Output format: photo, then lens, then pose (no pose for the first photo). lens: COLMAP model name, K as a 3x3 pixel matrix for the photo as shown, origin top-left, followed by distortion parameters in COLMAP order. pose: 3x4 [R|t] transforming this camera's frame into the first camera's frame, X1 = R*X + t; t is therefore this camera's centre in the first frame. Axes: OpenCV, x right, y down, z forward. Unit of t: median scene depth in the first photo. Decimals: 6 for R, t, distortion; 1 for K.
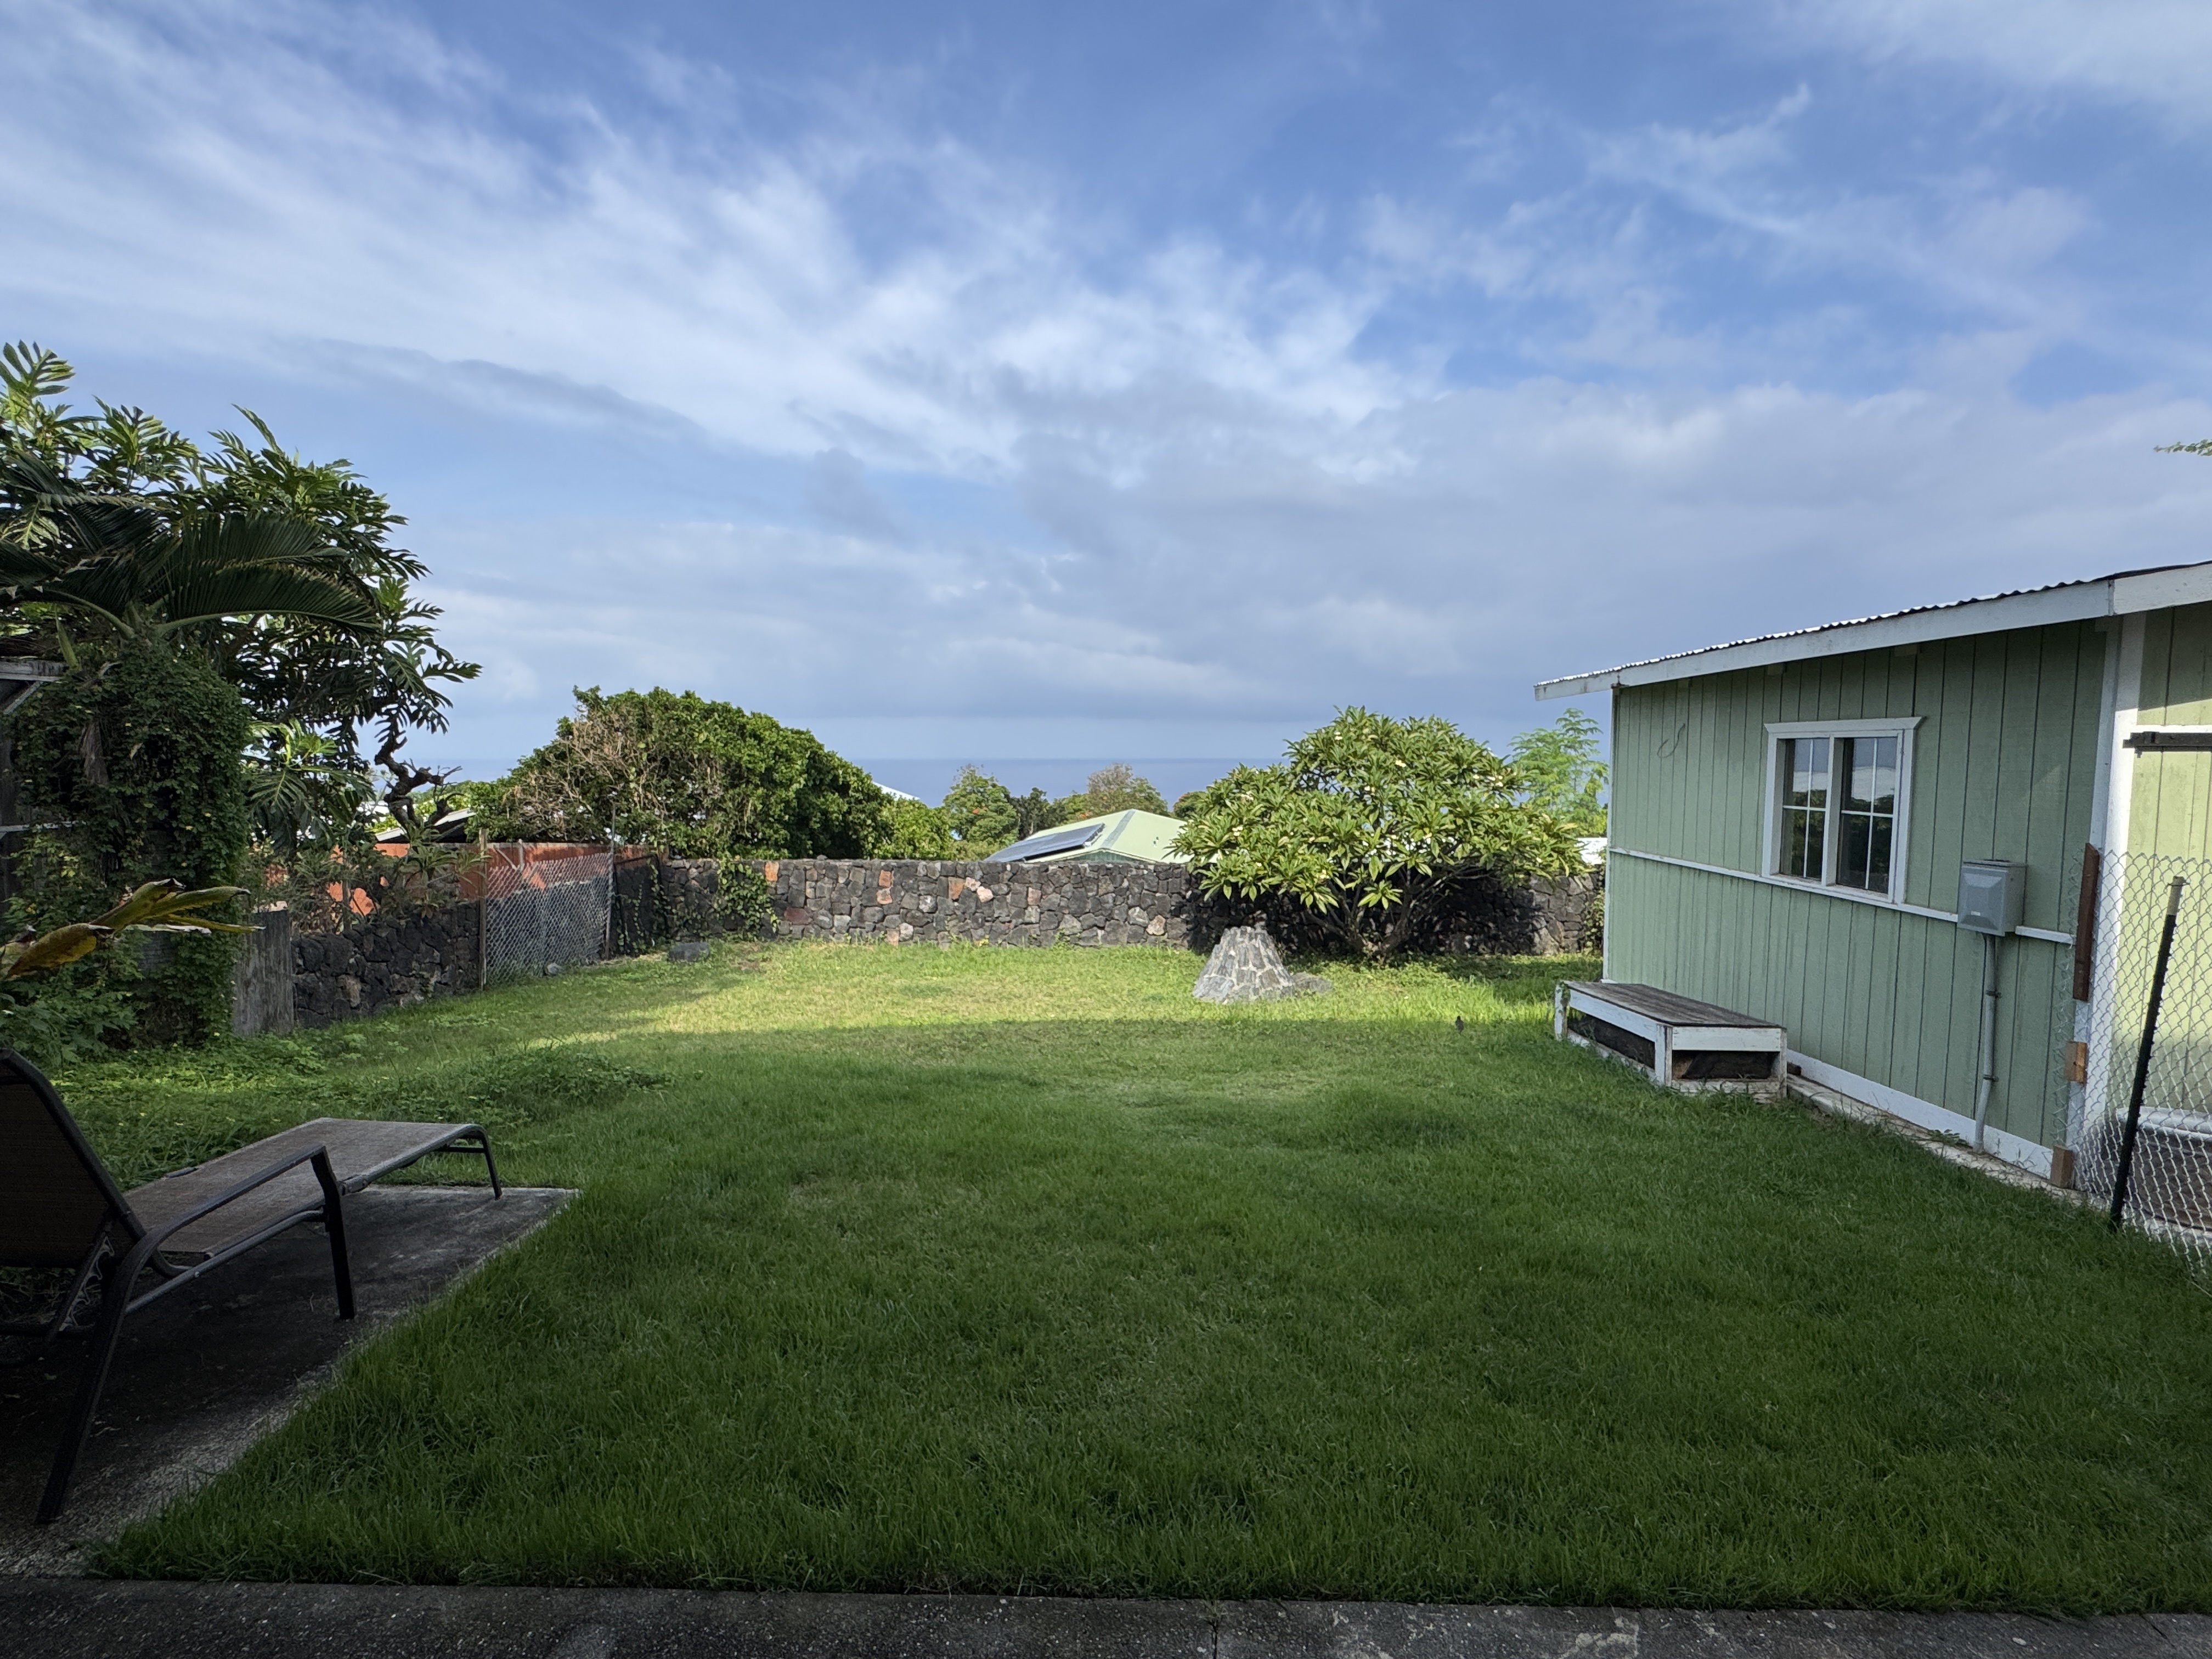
lens RADIAL K [[1052.4, 0, 1126.0], [0, 1052.4, 805.1], [0, 0, 1]] dist [-0.002808, 0.000452]
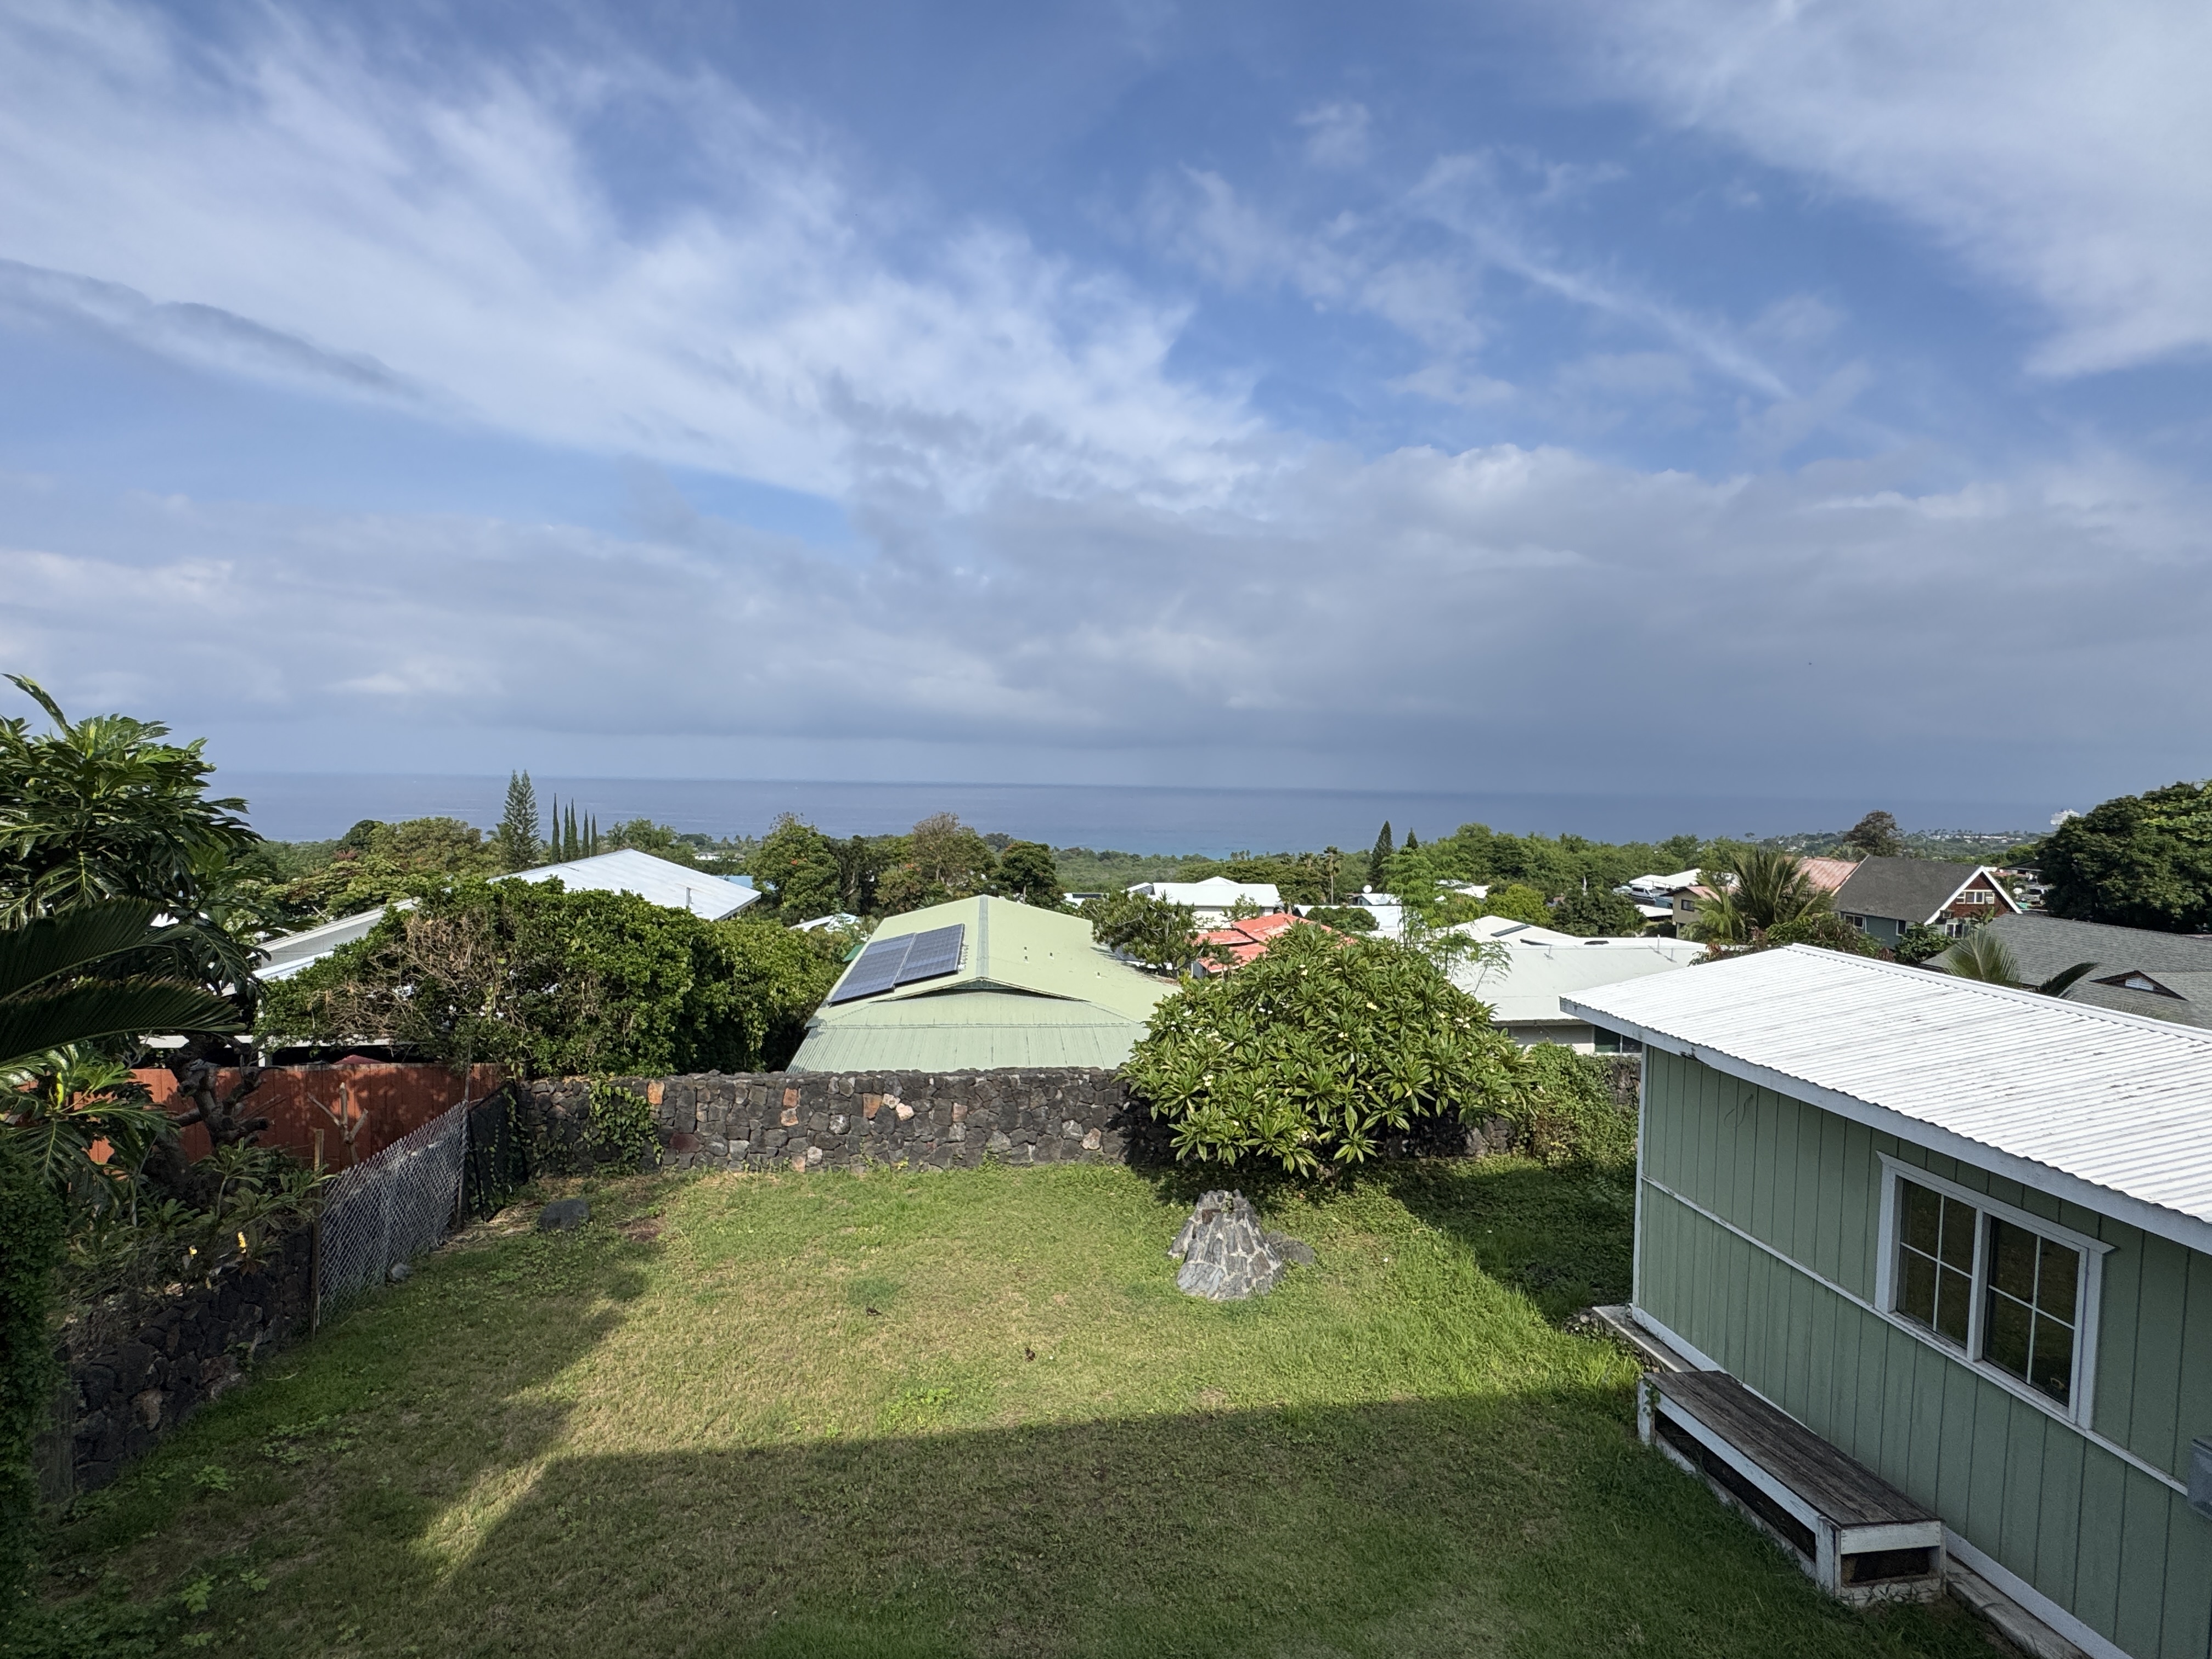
lens RADIAL K [[1052.4, 0, 1111.2], [0, 1052.4, 830.8], [0, 0, 1]] dist [-0.002808, 0.000452]
pose [[0.984167, 0.019136, 0.176209, -0.126273], [-0.022063, 0.999649, 0.014664, -0.176491], [-0.175867, -0.018320, 0.984243, 0.088250]]
